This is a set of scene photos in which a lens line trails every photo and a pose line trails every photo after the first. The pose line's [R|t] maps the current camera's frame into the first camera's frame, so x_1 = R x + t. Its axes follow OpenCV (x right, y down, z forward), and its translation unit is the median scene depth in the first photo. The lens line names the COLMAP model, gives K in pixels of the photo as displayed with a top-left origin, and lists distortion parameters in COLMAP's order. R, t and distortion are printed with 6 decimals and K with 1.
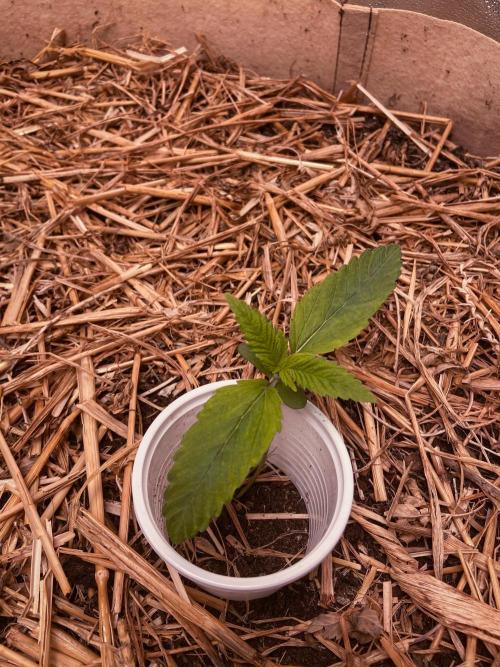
lens RADIAL K [[524.5, 0, 247.9], [0, 524.5, 323.5], [0, 0, 1]] dist [0.121551, -0.172240]
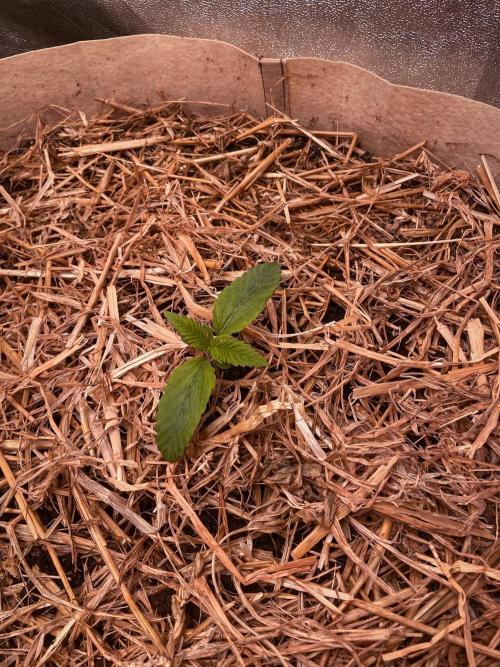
lens RADIAL K [[509.3, 0, 249.6], [0, 509.3, 325.4], [0, 0, 1]] dist [0.137496, -0.231093]
pose [[0.992491, -0.120723, -0.019697, 0.095709], [0.120709, 0.992686, -0.001876, 0.061805], [0.019779, -0.000516, 0.999804, -0.289644]]
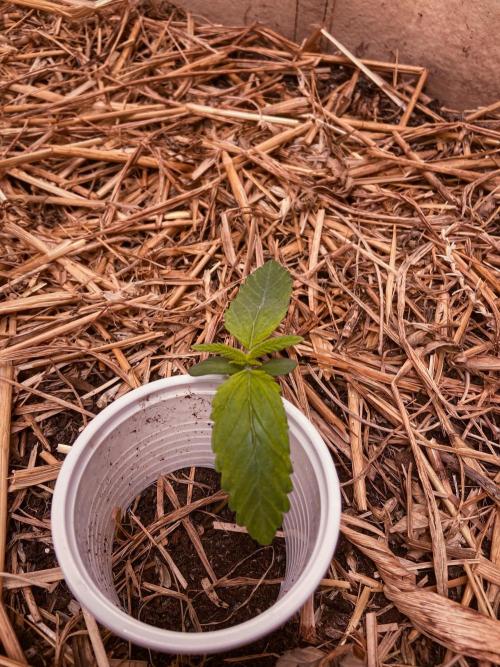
lens RADIAL K [[534.9, 0, 251.6], [0, 534.9, 323.1], [0, 0, 1]] dist [0.115429, -0.182379]
pose [[0.996579, -0.040120, 0.072261, 0.006555], [0.038105, 0.998851, 0.029050, 0.006011], [-0.073343, -0.026197, 0.996963, 0.105678]]
